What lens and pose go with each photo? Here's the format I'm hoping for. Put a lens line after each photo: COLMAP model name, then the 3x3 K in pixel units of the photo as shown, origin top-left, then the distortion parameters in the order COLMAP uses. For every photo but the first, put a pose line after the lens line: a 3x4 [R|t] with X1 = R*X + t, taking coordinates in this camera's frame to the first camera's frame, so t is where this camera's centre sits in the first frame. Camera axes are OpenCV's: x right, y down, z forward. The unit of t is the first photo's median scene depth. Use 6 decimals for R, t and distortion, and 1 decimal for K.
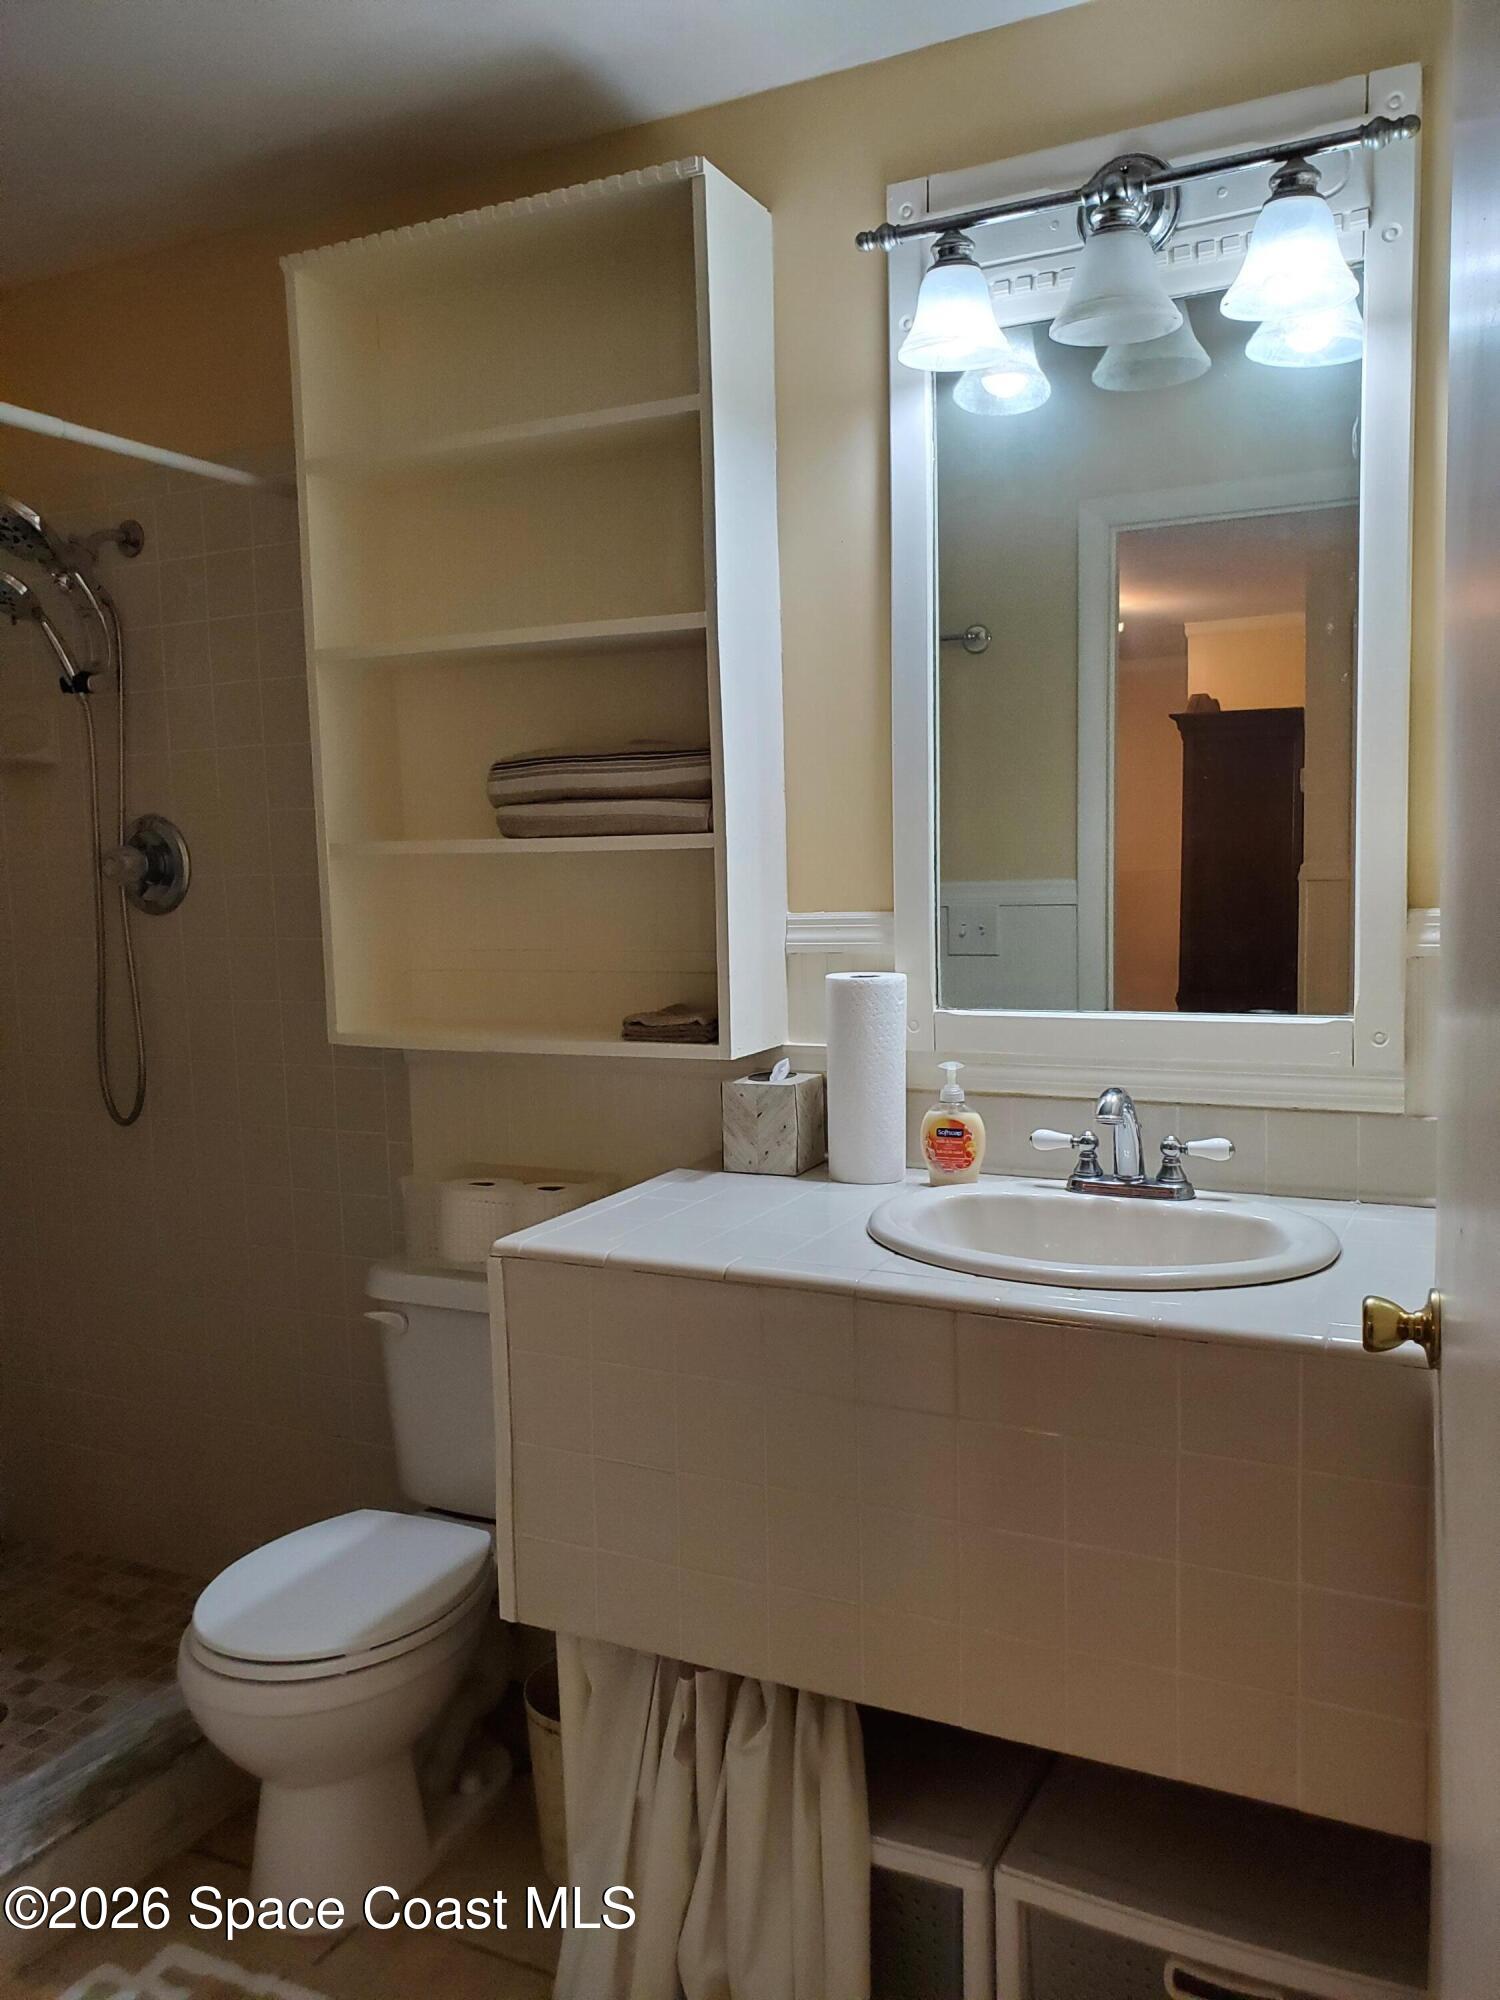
lens RADIAL K [[1548.9, 0, 766.3], [0, 1548.9, 1000.5], [0, 0, 1]] dist [0.016087, -0.006418]
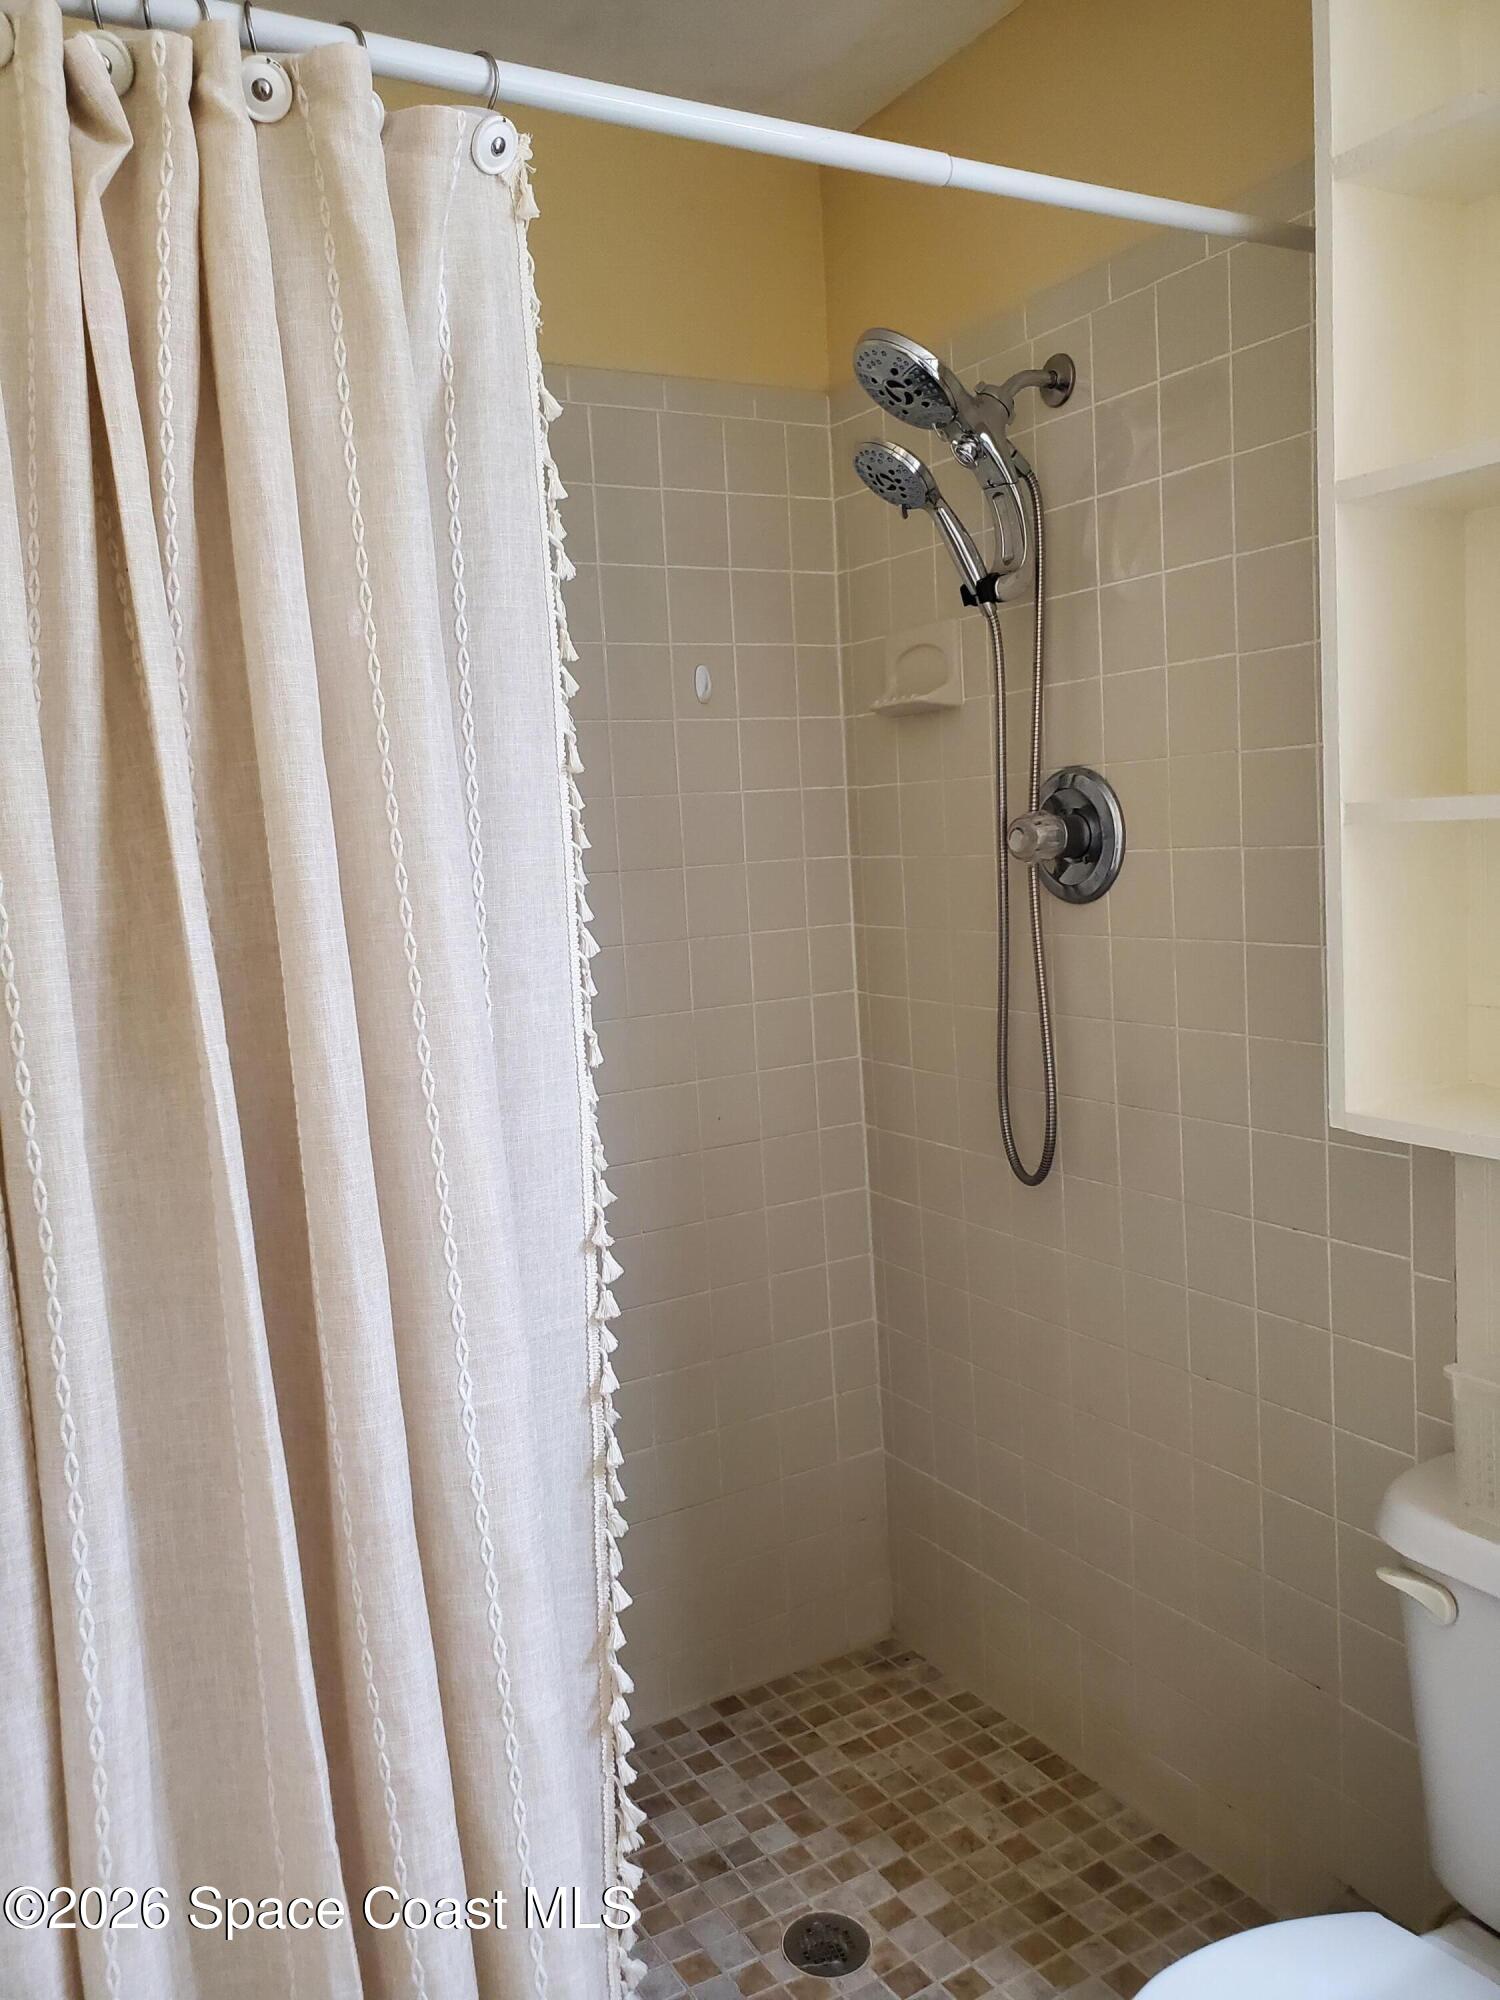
lens RADIAL K [[1548.9, 0, 766.3], [0, 1548.9, 1000.5], [0, 0, 1]] dist [0.016087, -0.006418]
pose [[0.835774, 0.040218, -0.547598, -0.120795], [-0.014999, 0.998614, 0.050450, -0.046572], [0.548868, -0.033951, 0.835219, 0.327663]]
